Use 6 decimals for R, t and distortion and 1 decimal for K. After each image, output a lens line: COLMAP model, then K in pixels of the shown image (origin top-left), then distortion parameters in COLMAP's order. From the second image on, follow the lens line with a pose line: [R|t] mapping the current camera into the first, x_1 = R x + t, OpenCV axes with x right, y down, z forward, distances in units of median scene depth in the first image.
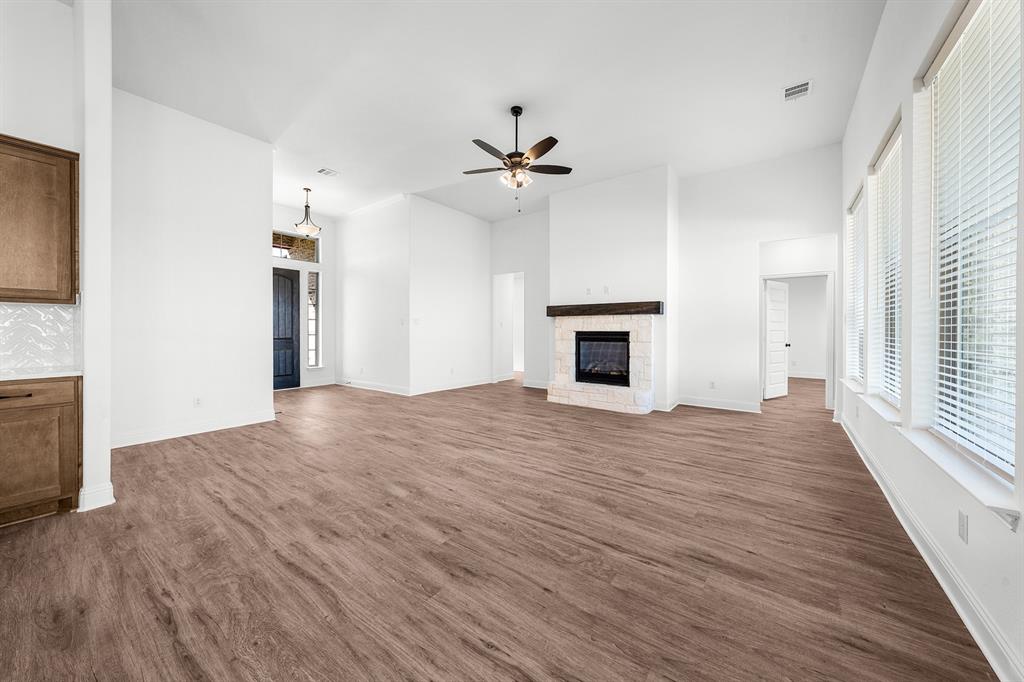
lens RADIAL K [[352.5, 0, 514.7], [0, 352.5, 338.2], [0, 0, 1]] dist [-0.000208, 0.000428]
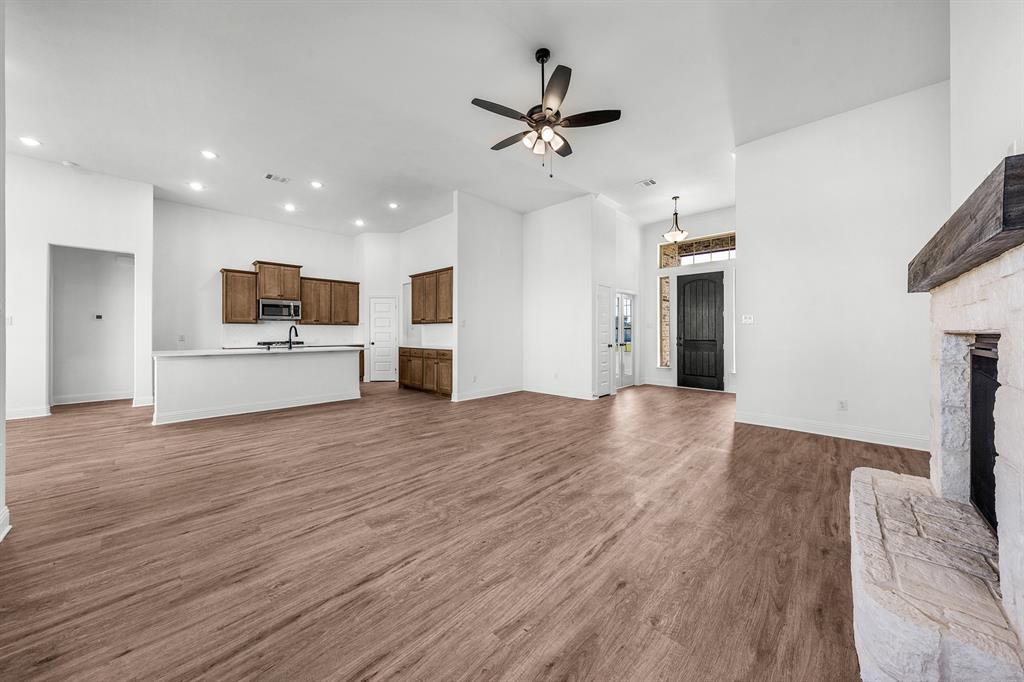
lens RADIAL K [[352.5, 0, 514.7], [0, 352.5, 338.2], [0, 0, 1]] dist [-0.000208, 0.000428]
pose [[-0.106445, 0.012474, -0.994240, 1.135739], [-0.020245, 0.999687, 0.014710, -0.025852], [0.994112, 0.021694, -0.106160, 1.464493]]
